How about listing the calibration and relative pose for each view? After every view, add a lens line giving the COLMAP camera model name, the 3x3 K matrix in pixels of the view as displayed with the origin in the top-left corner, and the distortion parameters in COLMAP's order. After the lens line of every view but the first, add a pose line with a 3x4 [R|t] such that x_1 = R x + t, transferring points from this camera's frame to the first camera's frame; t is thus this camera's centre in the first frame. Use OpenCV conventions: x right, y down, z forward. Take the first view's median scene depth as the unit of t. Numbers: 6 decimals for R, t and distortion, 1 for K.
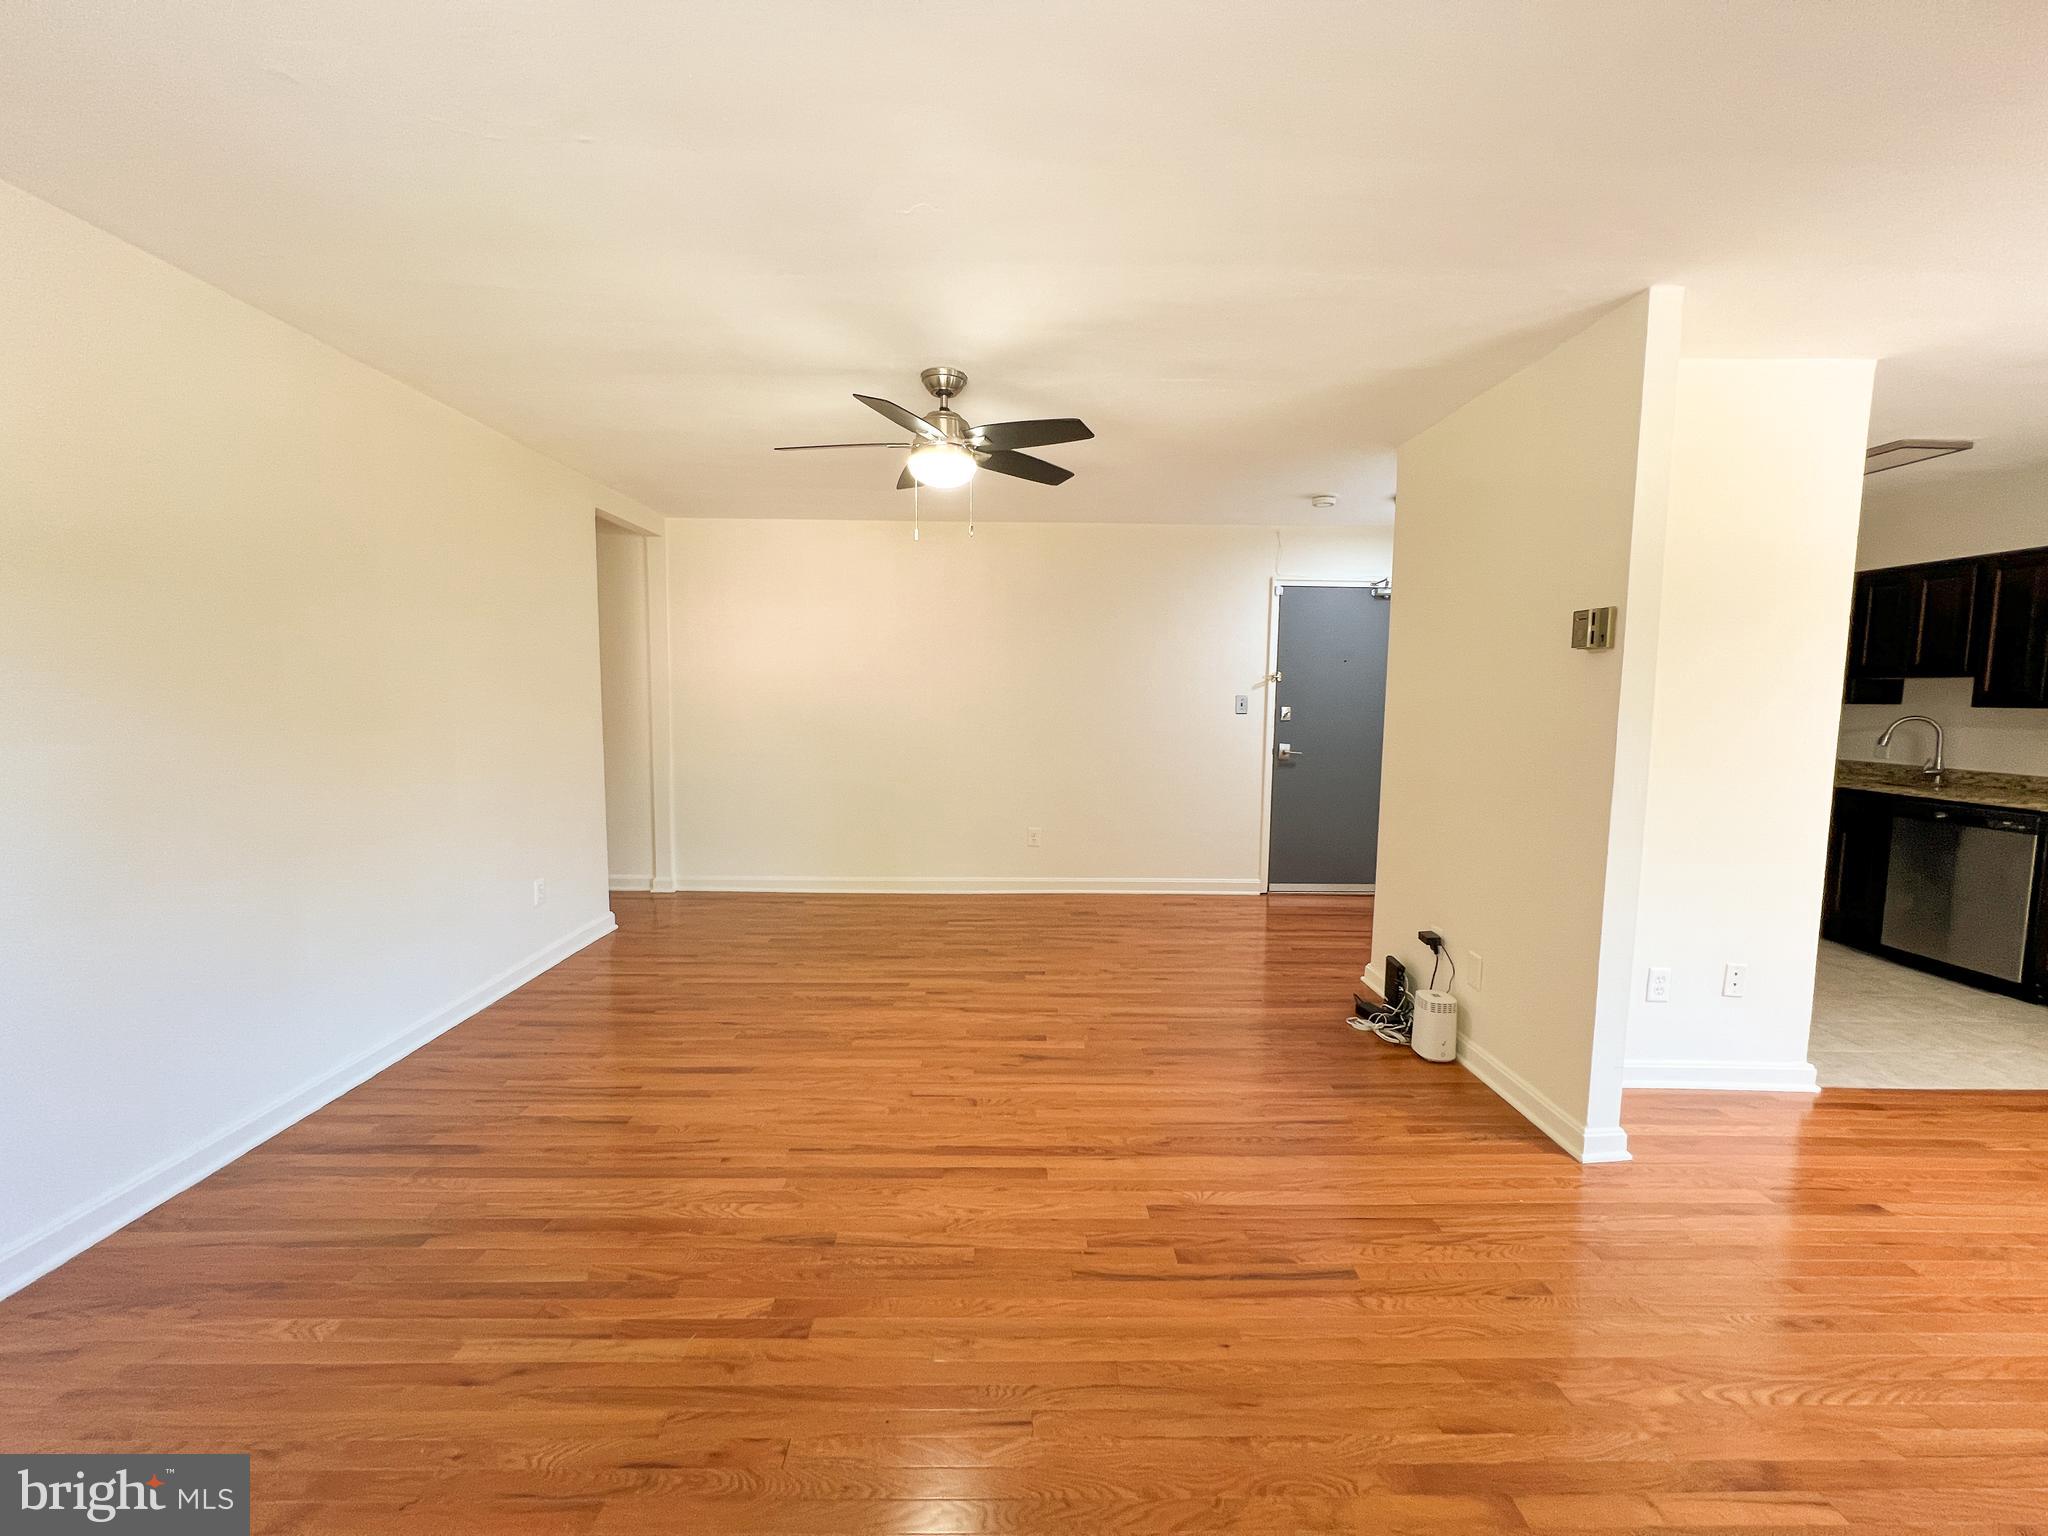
lens RADIAL K [[818.2, 0, 1022.5], [0, 818.2, 766.0], [0, 0, 1]] dist [-0.002303, 0.000553]
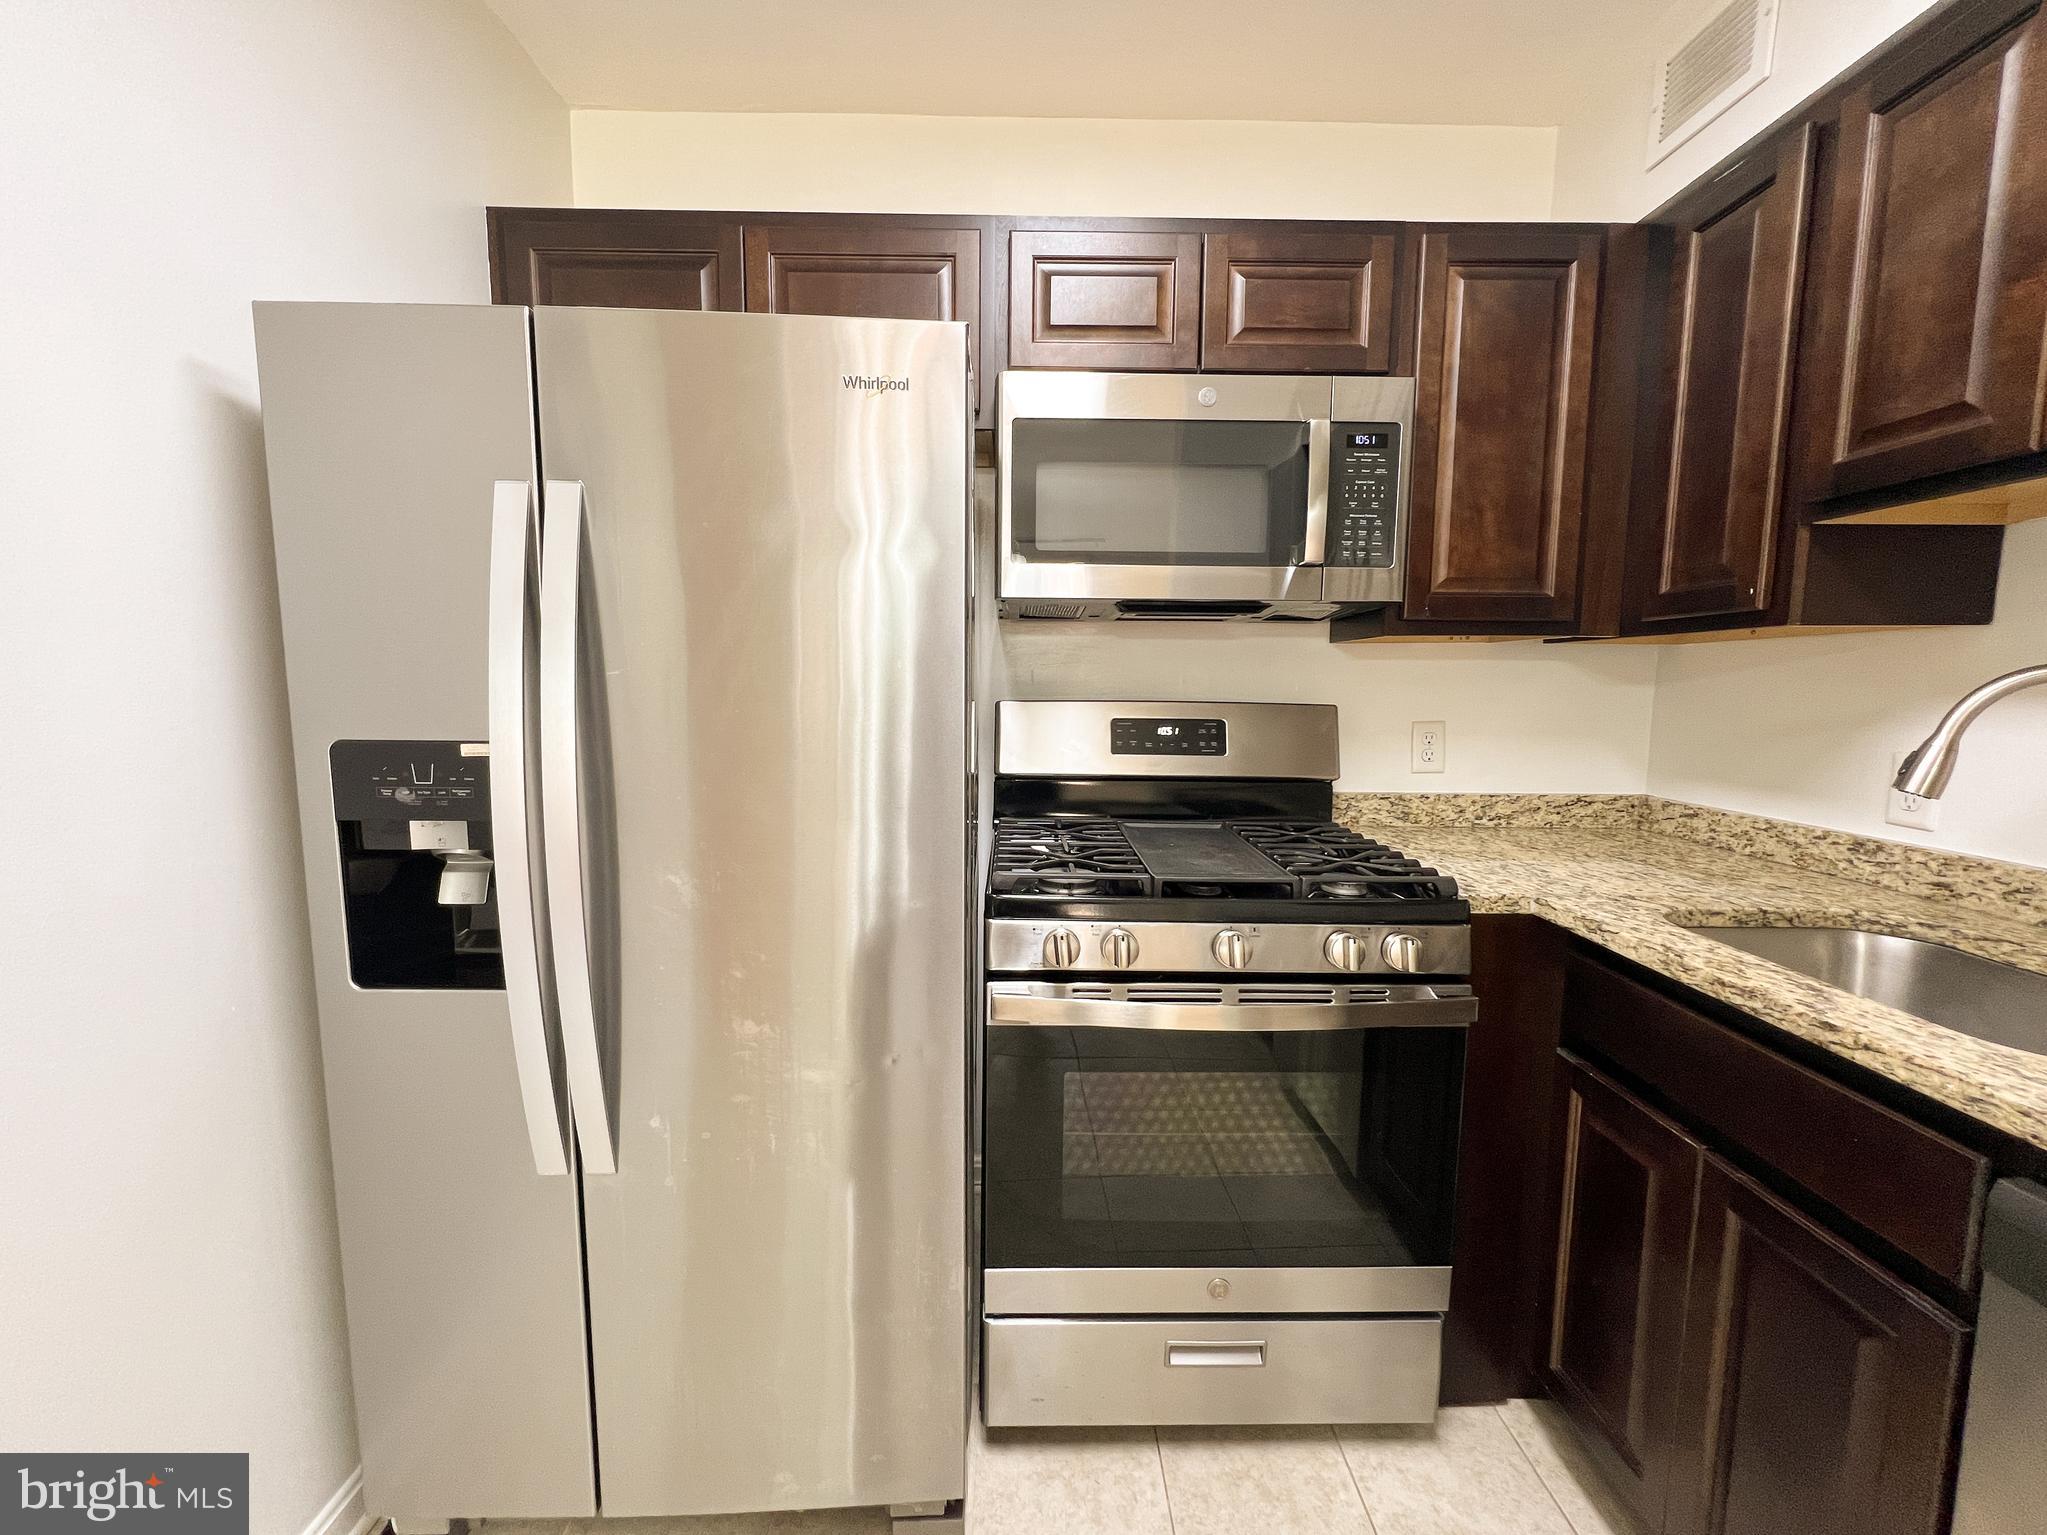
lens RADIAL K [[822.1, 0, 1021.6], [0, 822.1, 765.4], [0, 0, 1]] dist [-0.001437, -0.000194]
pose [[0.999949, -0.003240, -0.009577, 1.224097], [0.003368, 0.999905, 0.013374, -0.056720], [0.009533, -0.013406, 0.999865, 1.168978]]
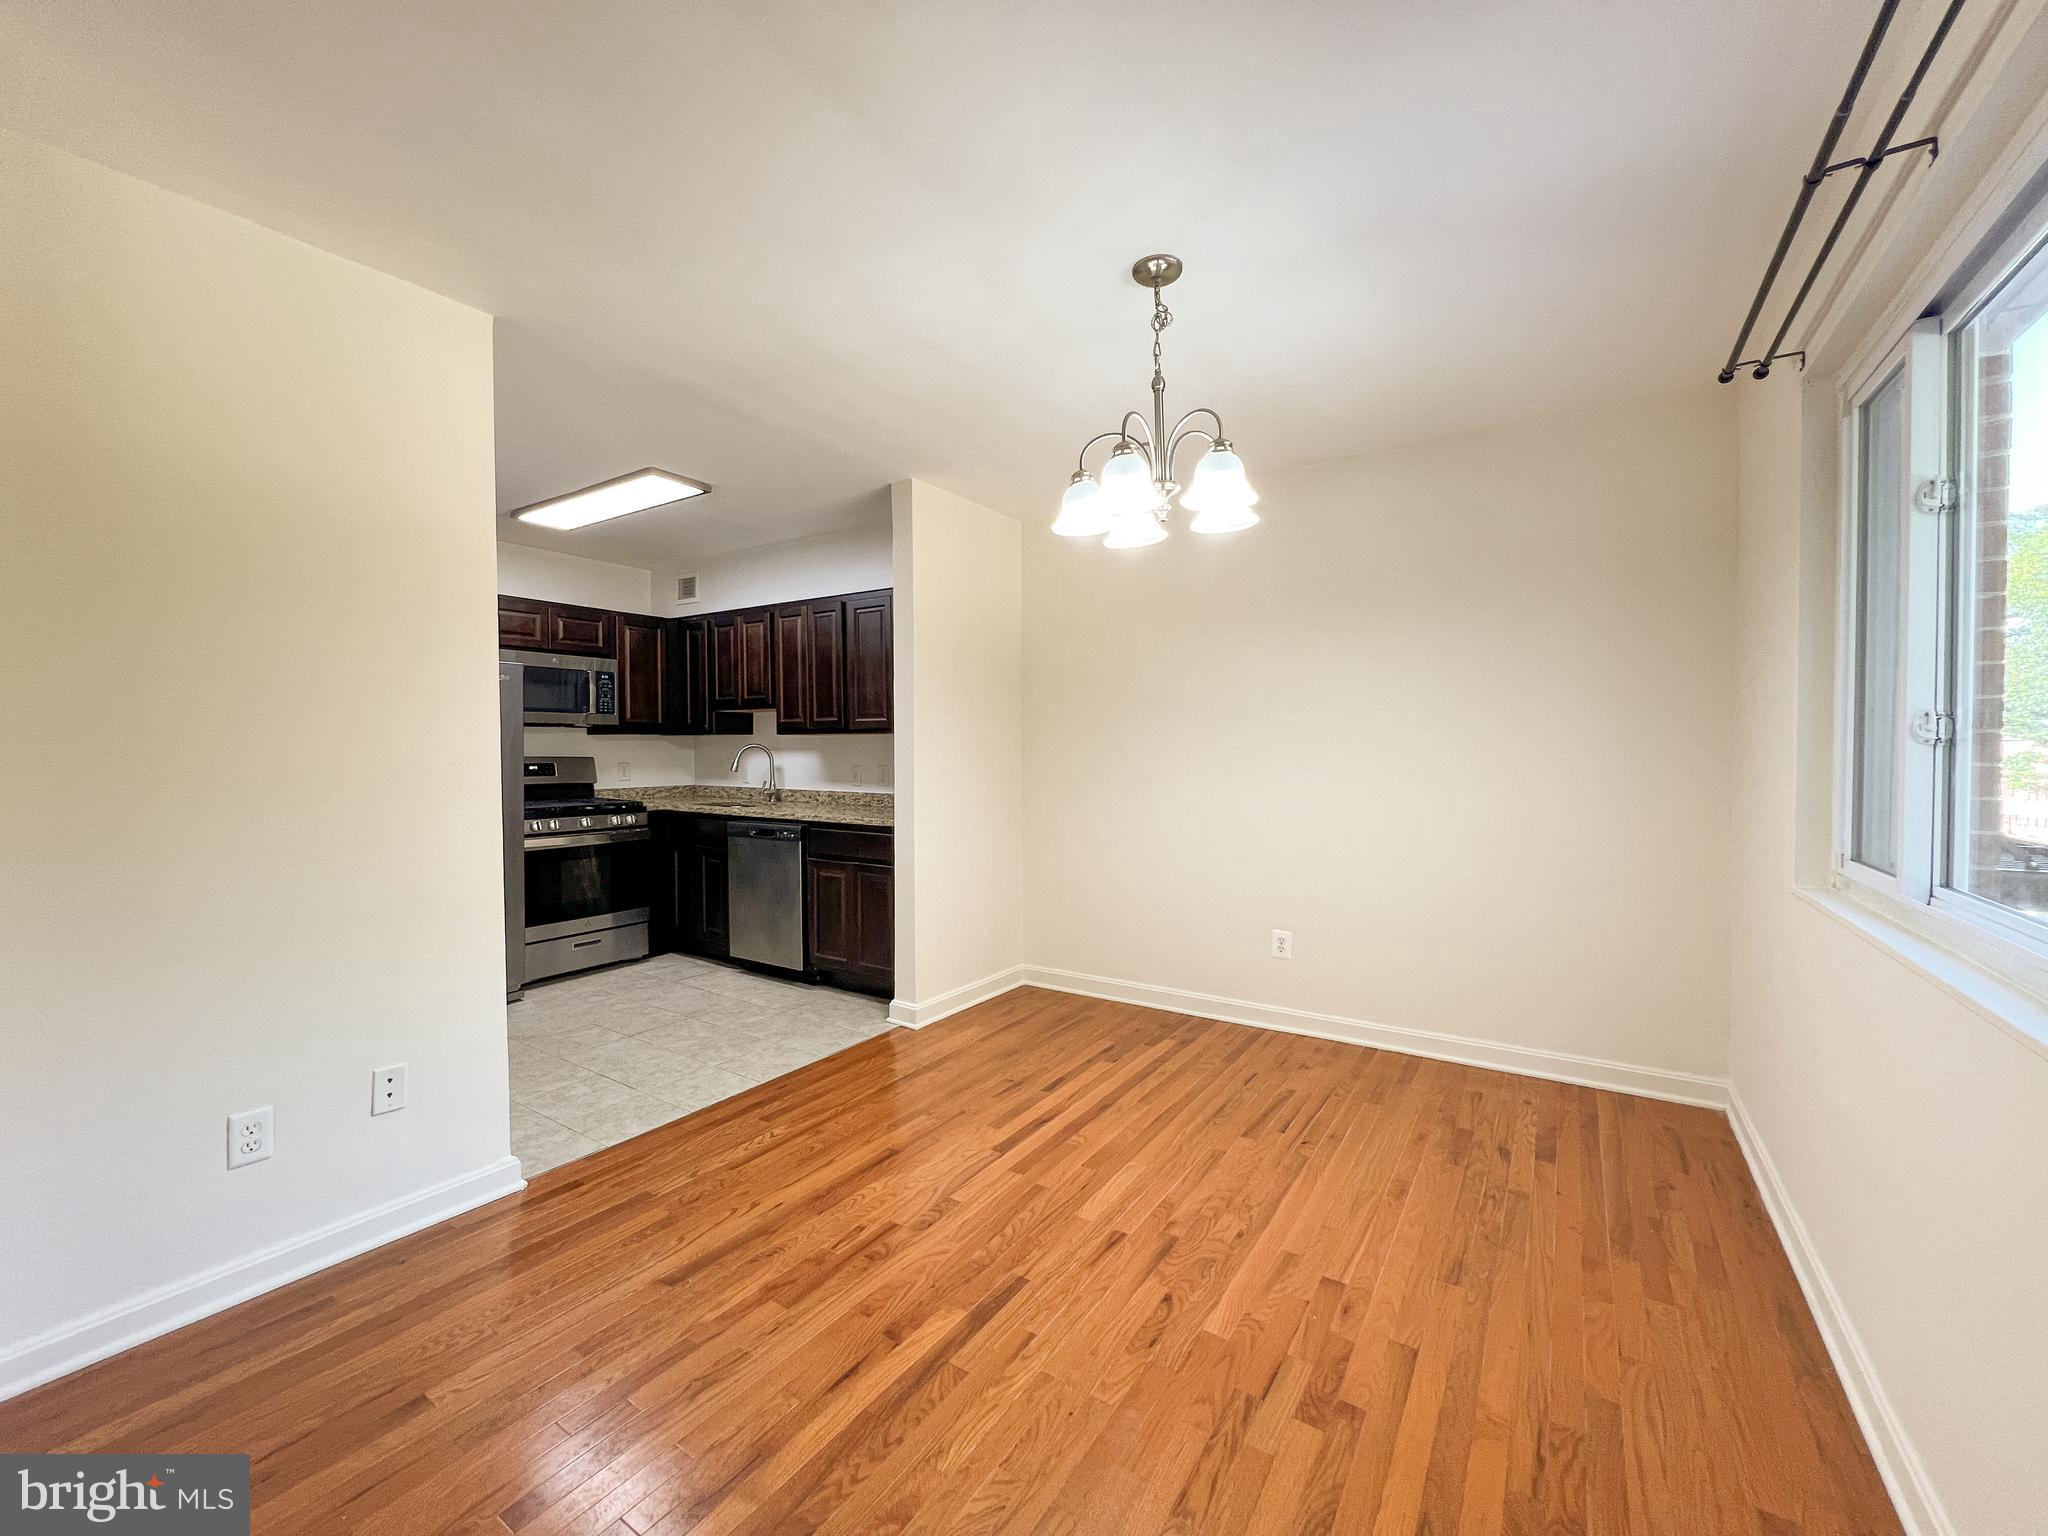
lens RADIAL K [[818.2, 0, 1022.5], [0, 818.2, 766.0], [0, 0, 1]] dist [-0.002303, 0.000553]
pose [[0.567640, -0.032207, 0.822646, 0.559113], [0.082049, 0.996473, -0.017603, 0.029168], [-0.819178, 0.077489, 0.568281, 0.082566]]
